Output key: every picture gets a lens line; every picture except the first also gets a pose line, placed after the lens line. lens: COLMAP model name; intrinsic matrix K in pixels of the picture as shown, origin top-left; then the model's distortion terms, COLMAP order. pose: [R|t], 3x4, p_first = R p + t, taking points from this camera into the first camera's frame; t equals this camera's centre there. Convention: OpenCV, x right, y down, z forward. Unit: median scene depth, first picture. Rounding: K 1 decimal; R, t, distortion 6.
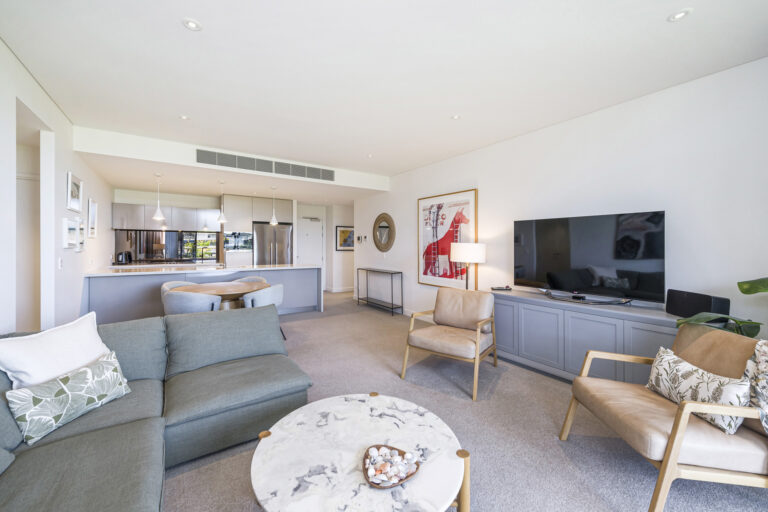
lens RADIAL K [[304.7, 0, 381.9], [0, 304.7, 249.6], [0, 0, 1]] dist [0.002293, 0.001269]
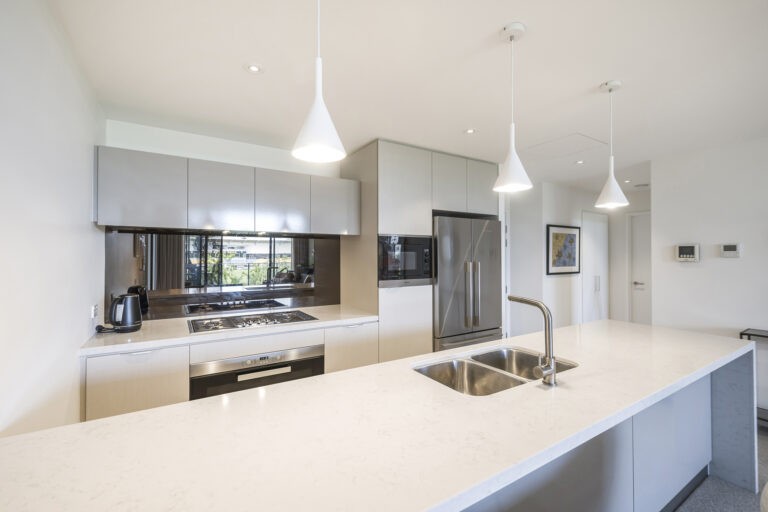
lens RADIAL K [[343.2, 0, 391.7], [0, 343.2, 255.0], [0, 0, 1]] dist [0.013024, -0.000732]
pose [[0.999665, -0.001366, -0.025841, -0.652814], [0.000971, 0.999883, -0.015275, -0.034186], [0.025859, 0.015245, 0.999549, 0.746763]]
